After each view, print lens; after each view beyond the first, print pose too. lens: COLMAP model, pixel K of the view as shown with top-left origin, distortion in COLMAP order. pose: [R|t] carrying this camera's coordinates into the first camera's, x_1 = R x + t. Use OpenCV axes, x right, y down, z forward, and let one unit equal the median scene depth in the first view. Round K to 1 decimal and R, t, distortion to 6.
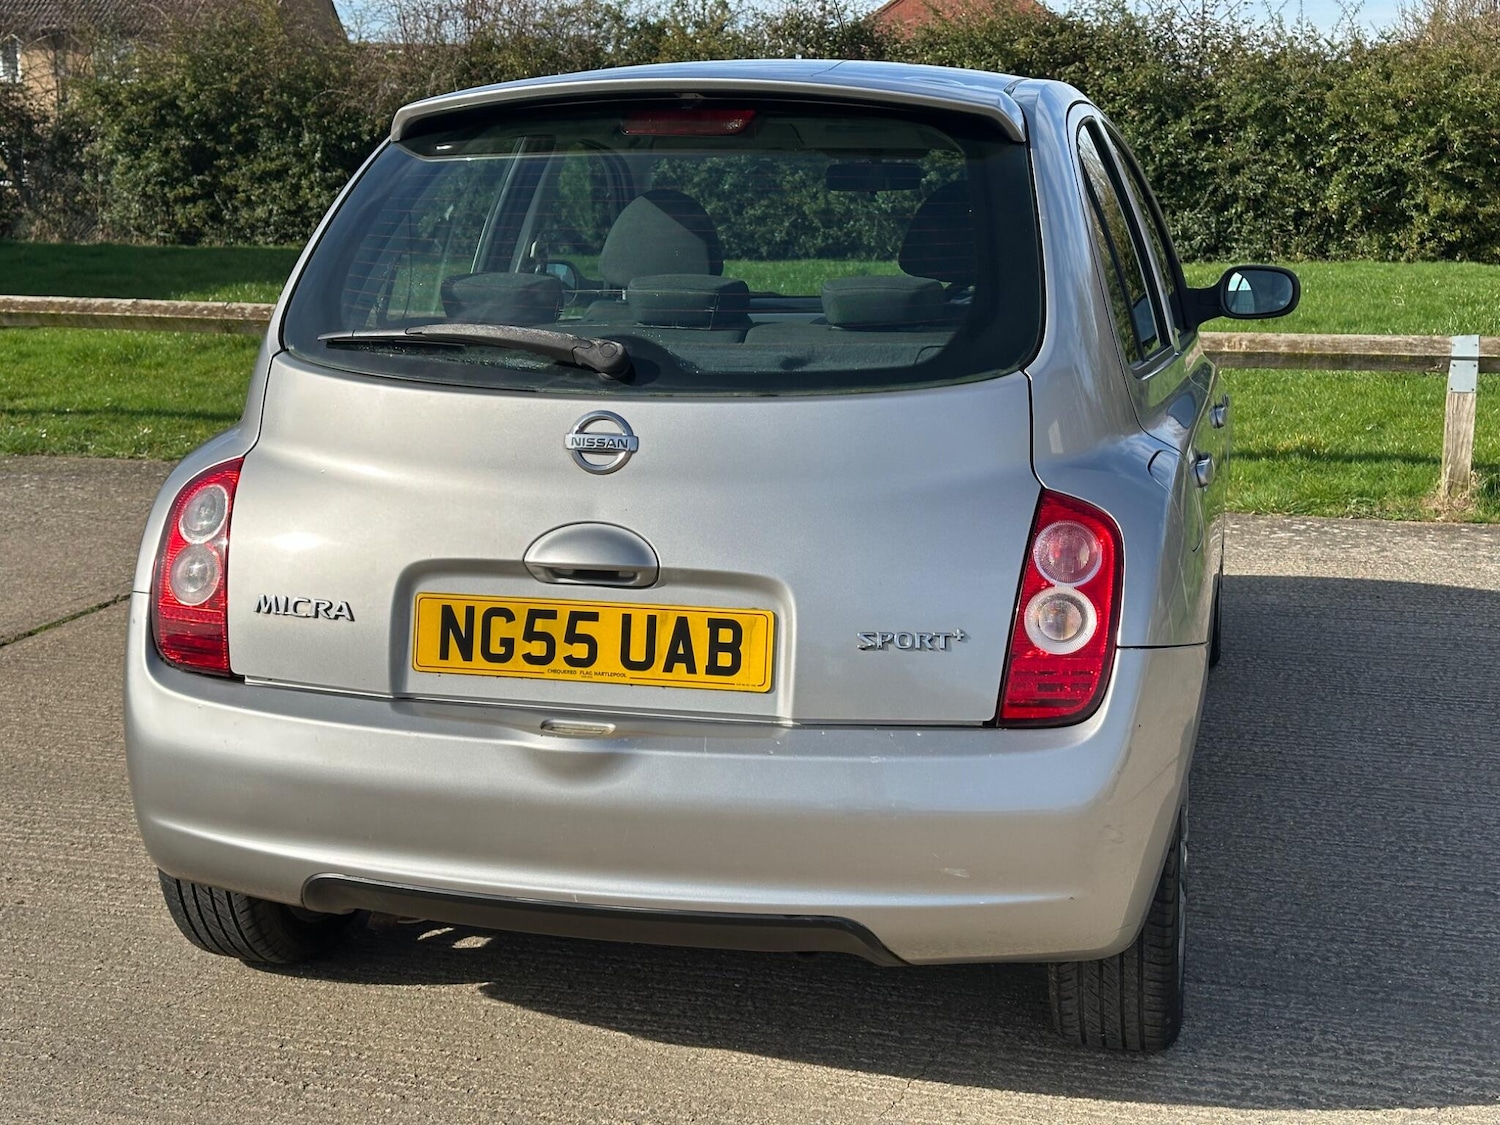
lens RADIAL K [[2076.5, 0, 747.3], [0, 2076.5, 555.0], [0, 0, 1]] dist [0.122279, 0.000000]
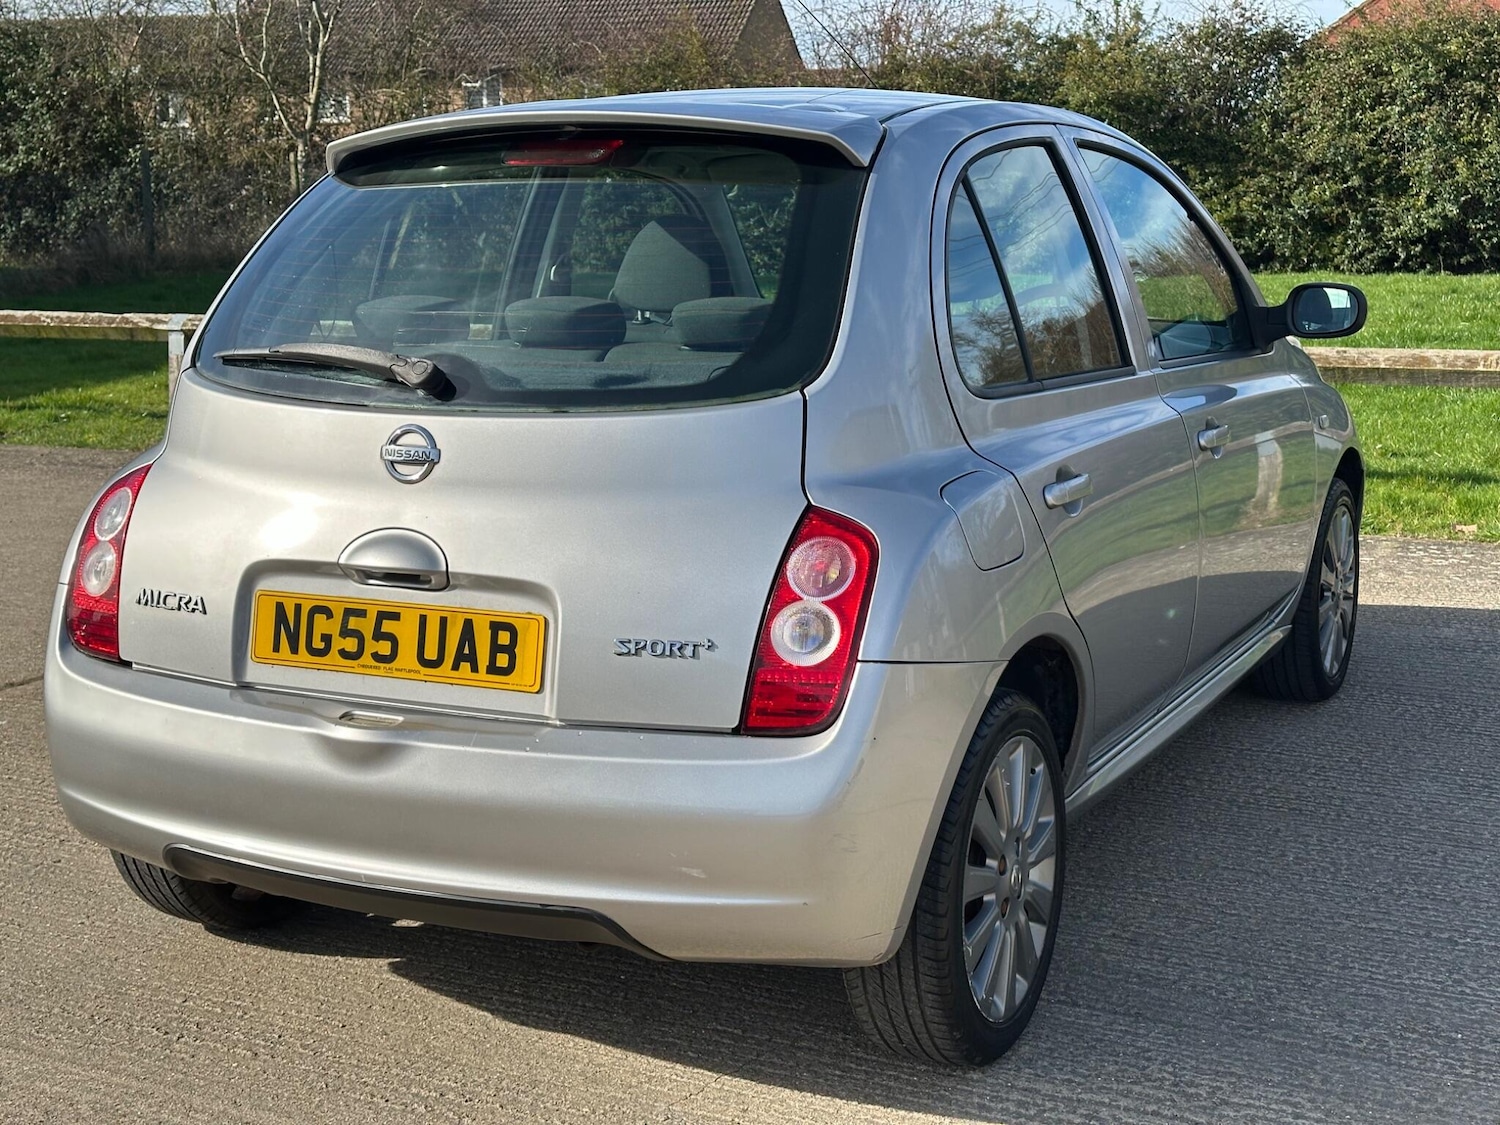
lens RADIAL K [[2076.5, 0, 739.4], [0, 2076.5, 559.8], [0, 0, 1]] dist [0.122279, 0.000000]
pose [[0.973763, 0.024391, -0.226255, 0.312177], [-0.025807, 0.999661, -0.003305, -0.000488], [0.226097, 0.009057, 0.974063, -0.005754]]
